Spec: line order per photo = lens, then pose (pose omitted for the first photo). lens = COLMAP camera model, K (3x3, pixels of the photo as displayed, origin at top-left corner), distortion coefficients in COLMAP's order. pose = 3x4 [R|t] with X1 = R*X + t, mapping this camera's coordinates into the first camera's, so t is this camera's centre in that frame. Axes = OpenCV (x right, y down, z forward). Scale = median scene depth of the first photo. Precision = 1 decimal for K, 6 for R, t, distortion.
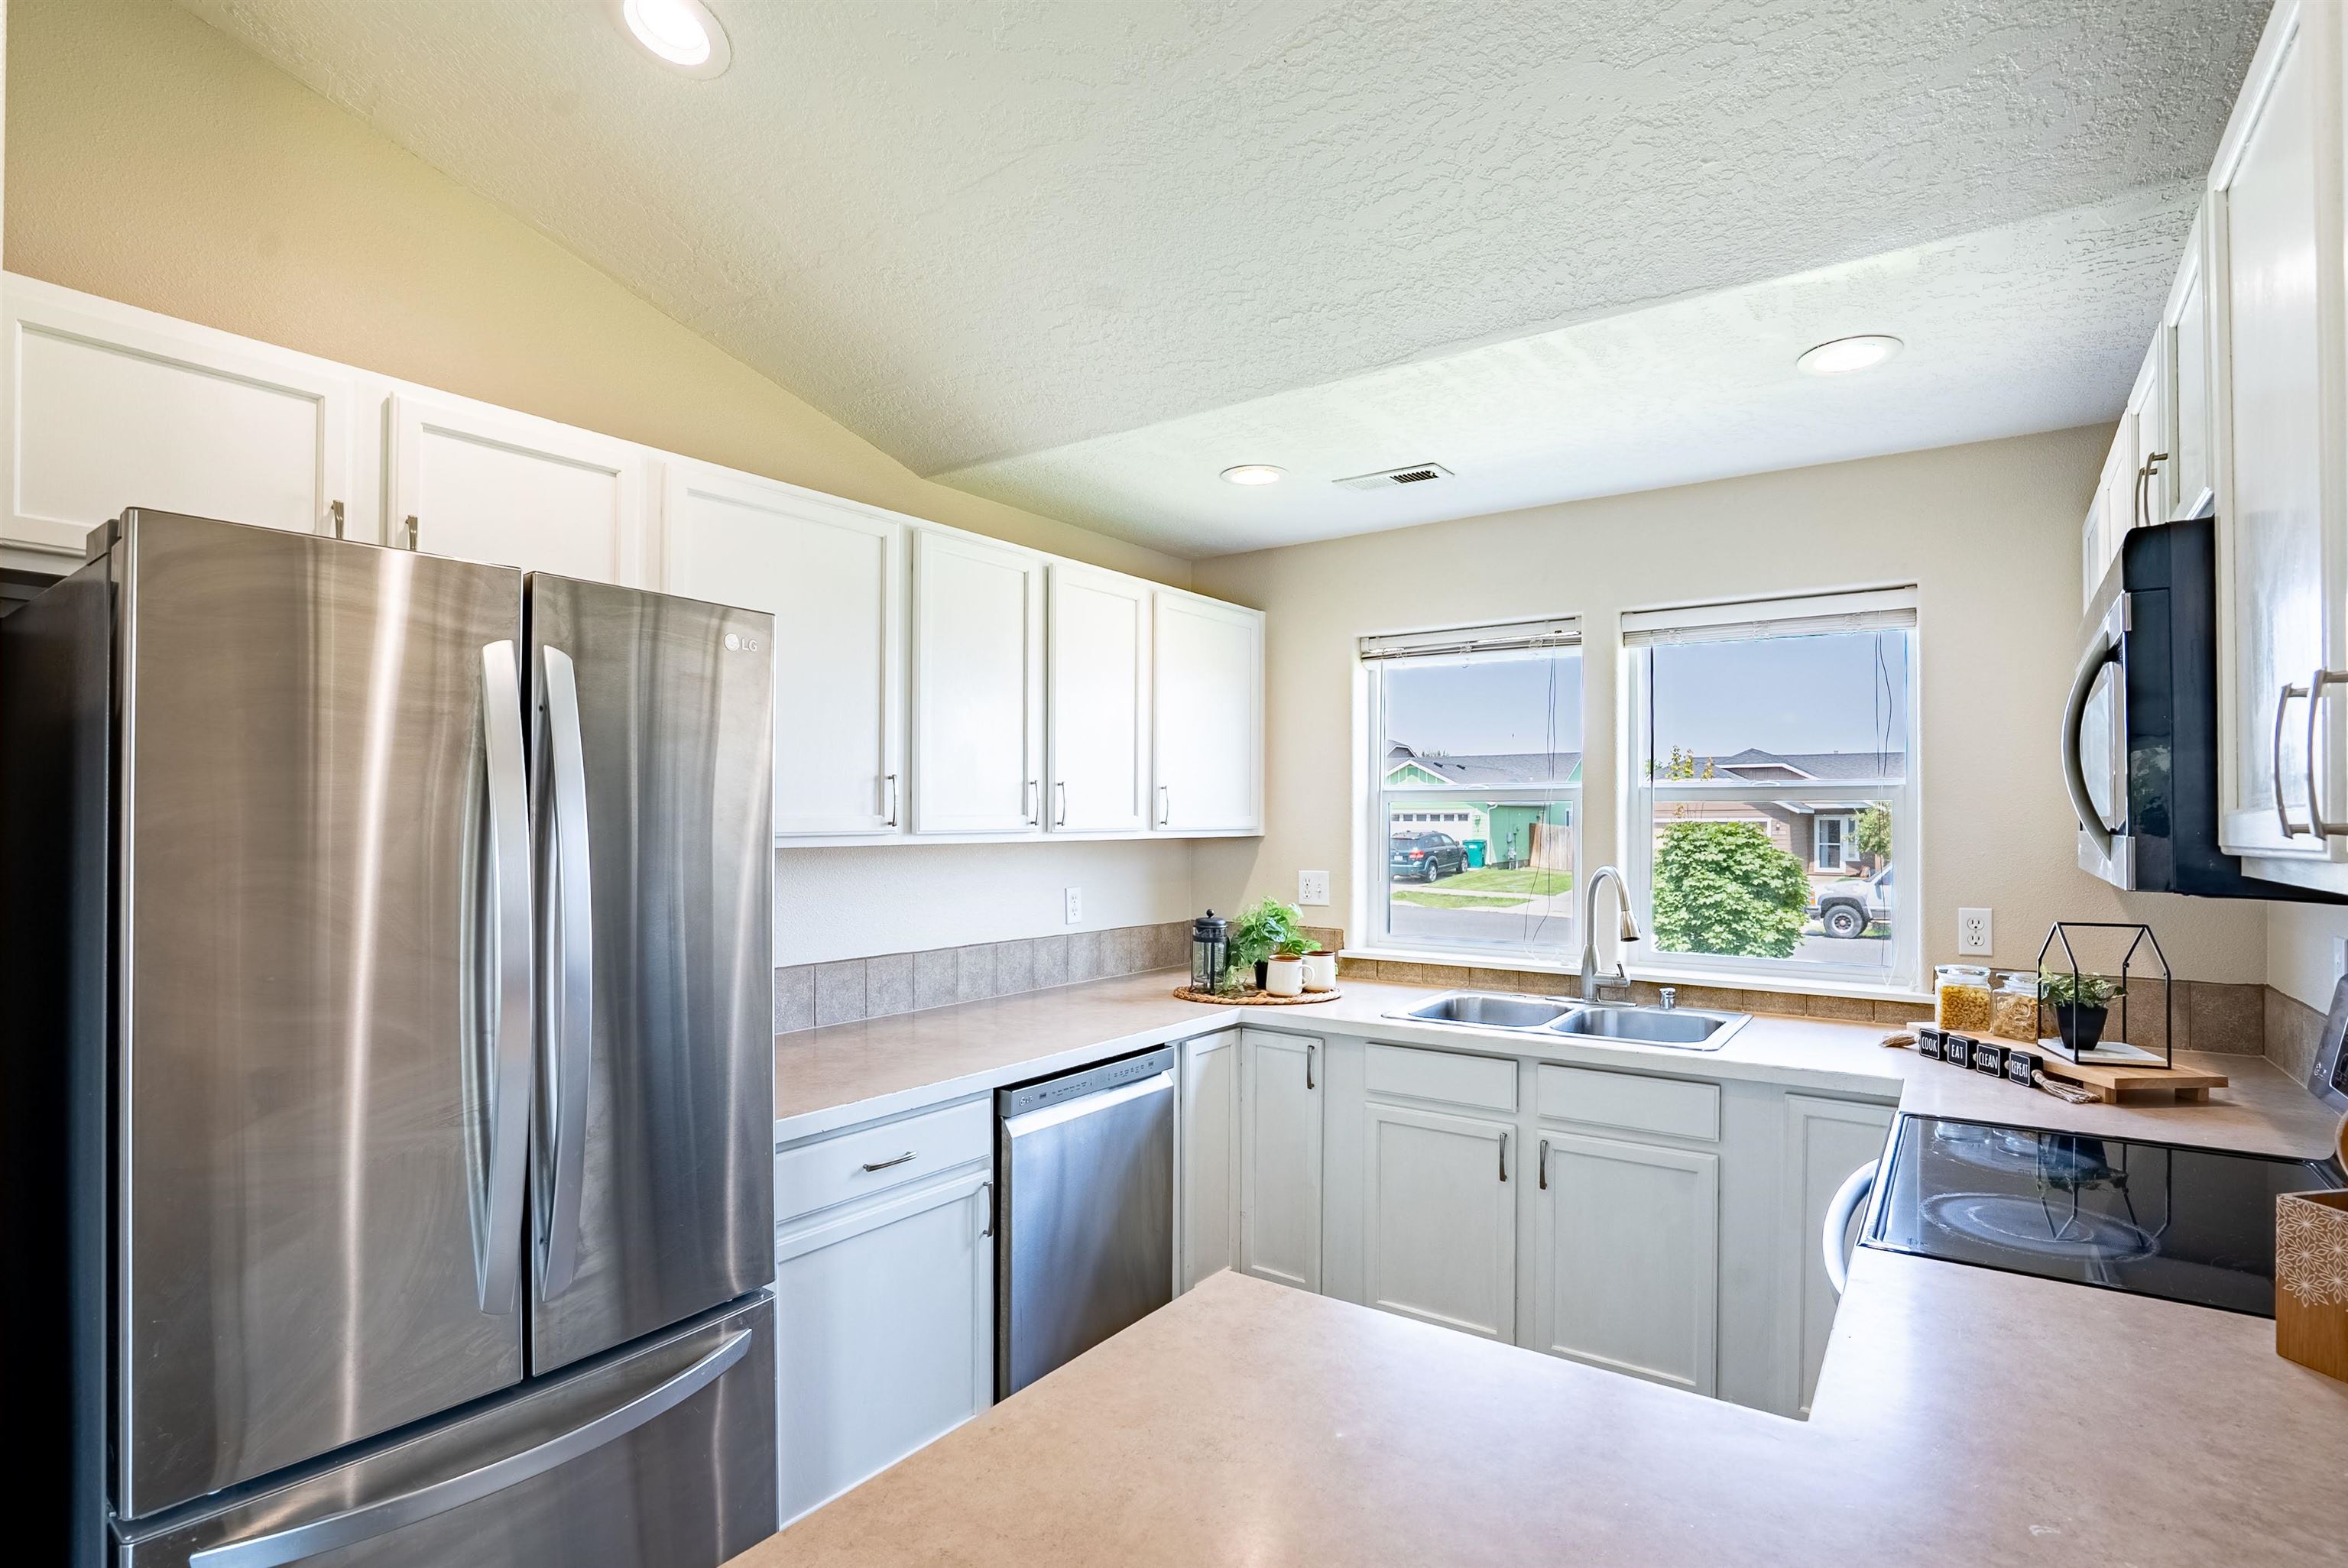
lens RADIAL K [[1091.8, 0, 1212.2], [0, 1091.8, 807.2], [0, 0, 1]] dist [-0.047202, 0.014991]
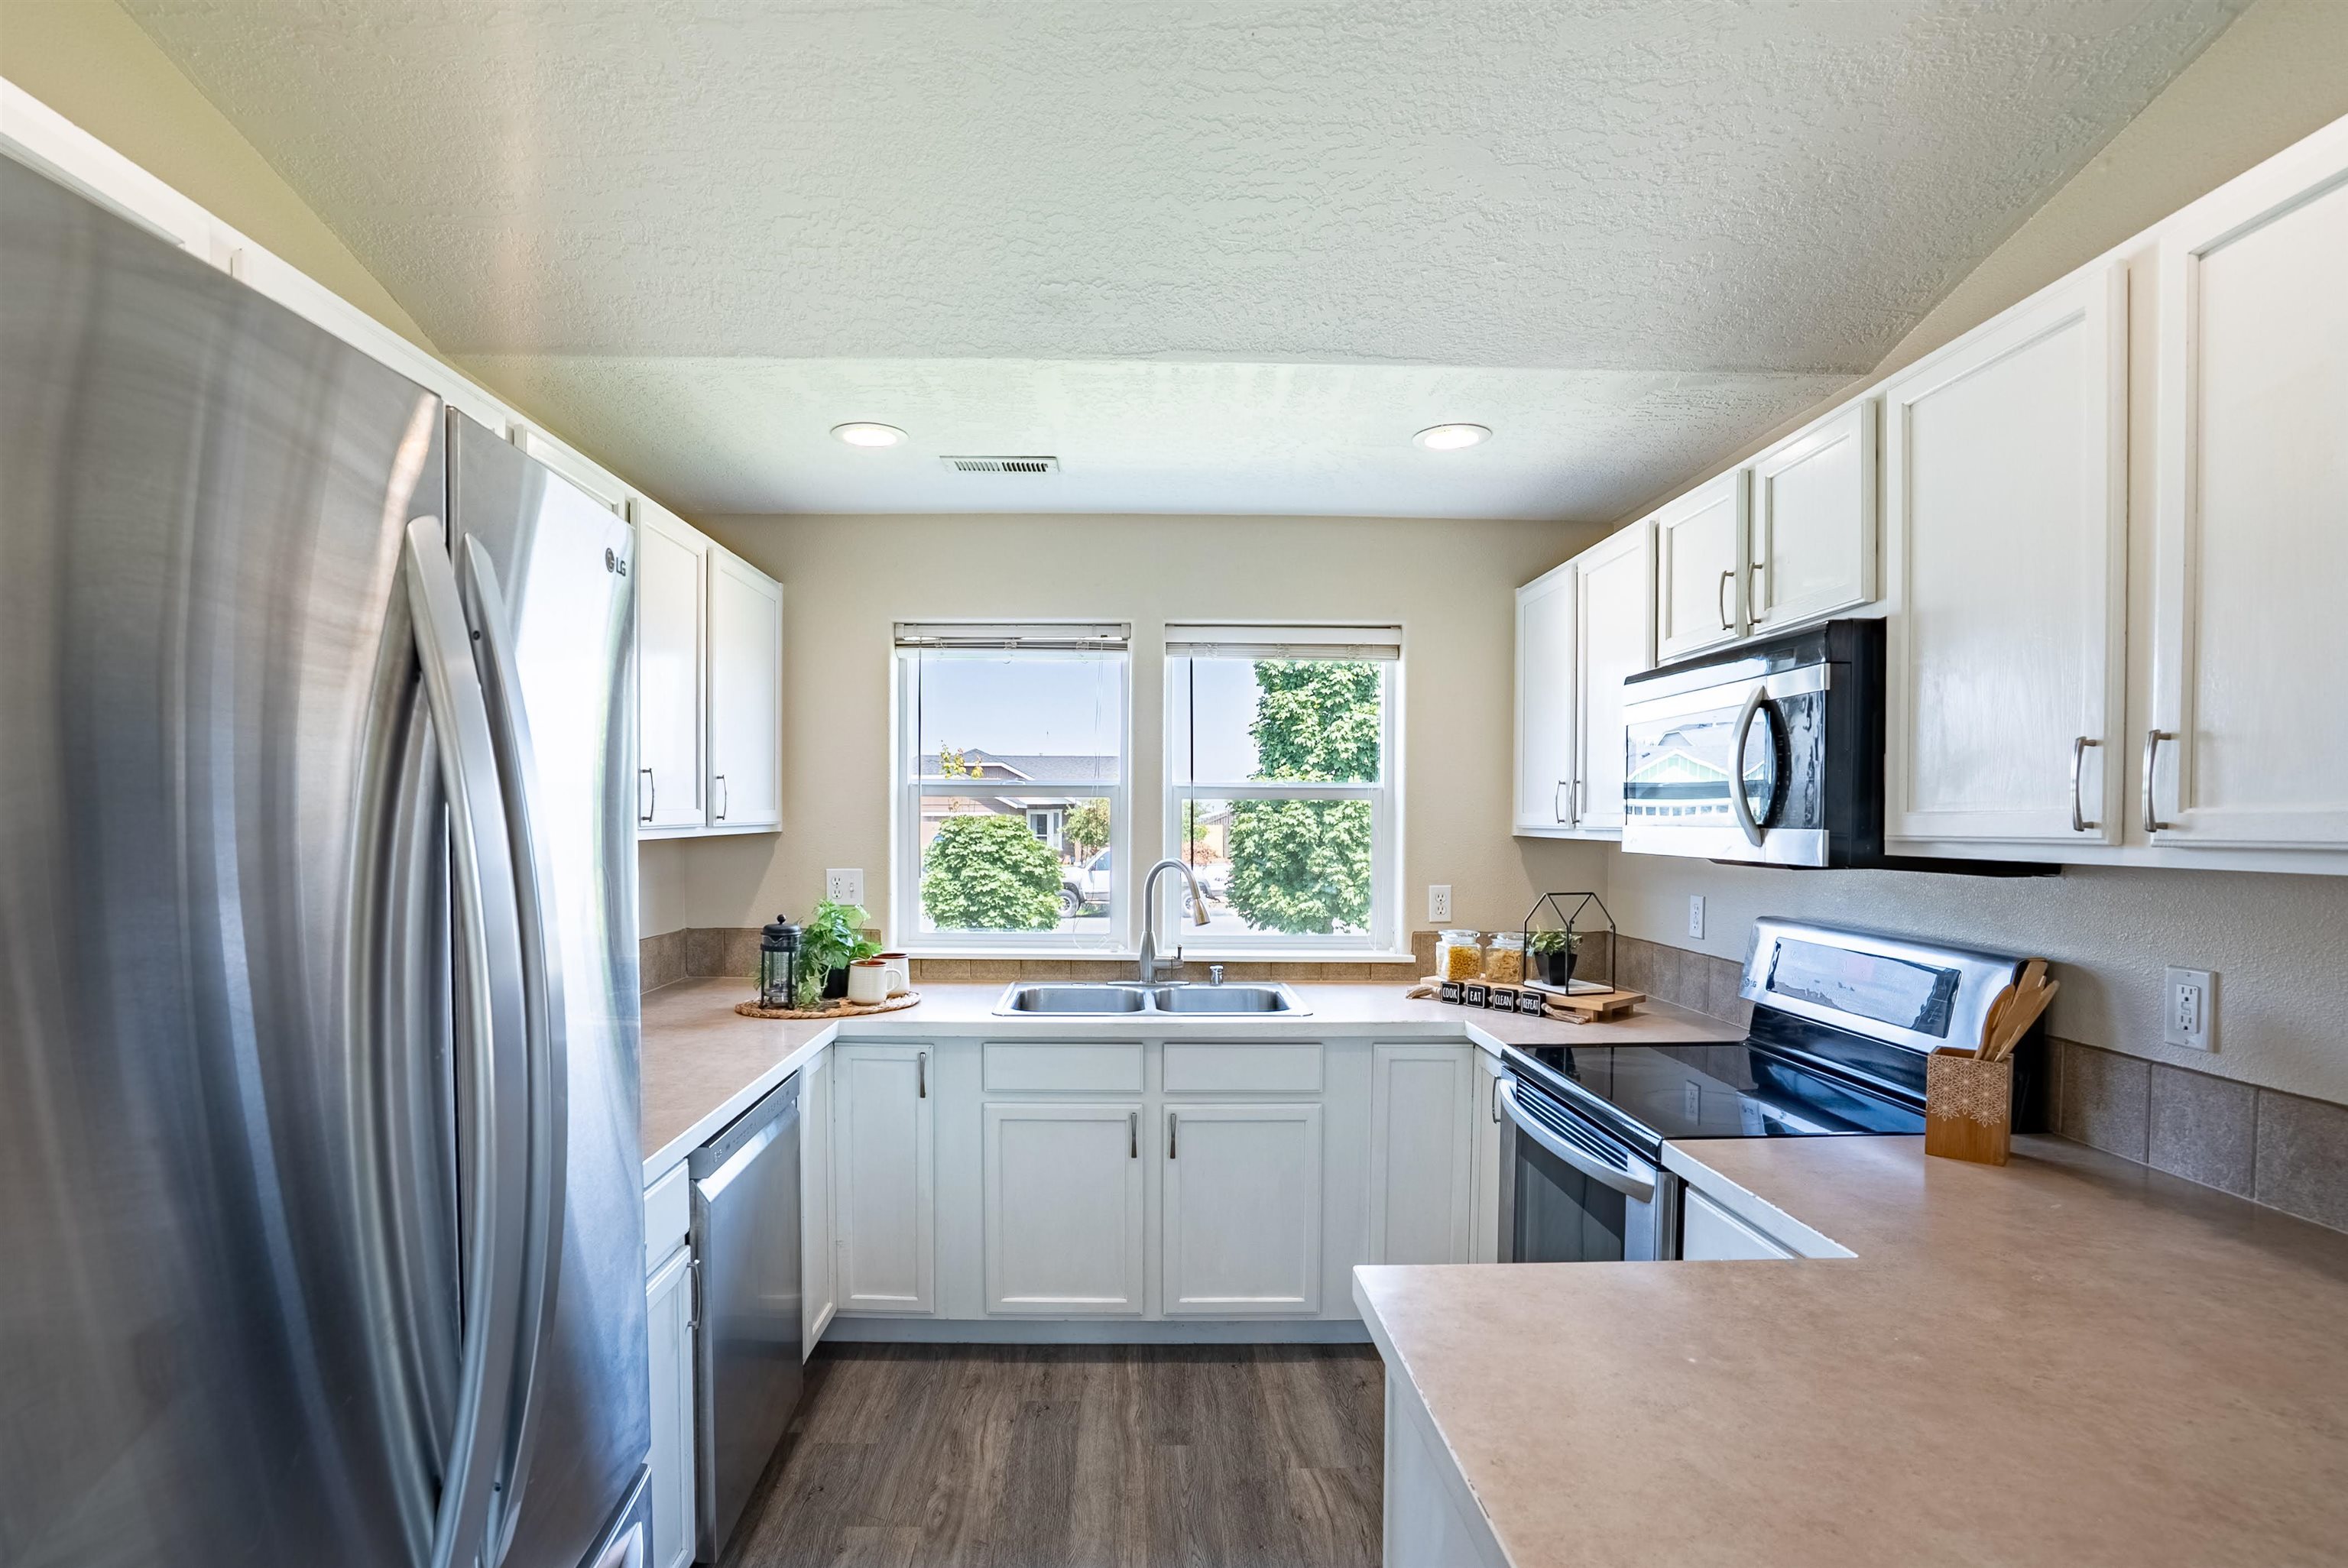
lens RADIAL K [[1091.8, 0, 1107.7], [0, 1091.8, 836.5], [0, 0, 1]] dist [-0.047202, 0.014991]
pose [[0.828084, -0.009190, 0.560529, -0.295702], [-0.009199, 0.999508, 0.029976, 0.000716], [-0.560529, -0.029979, 0.827592, 0.126015]]
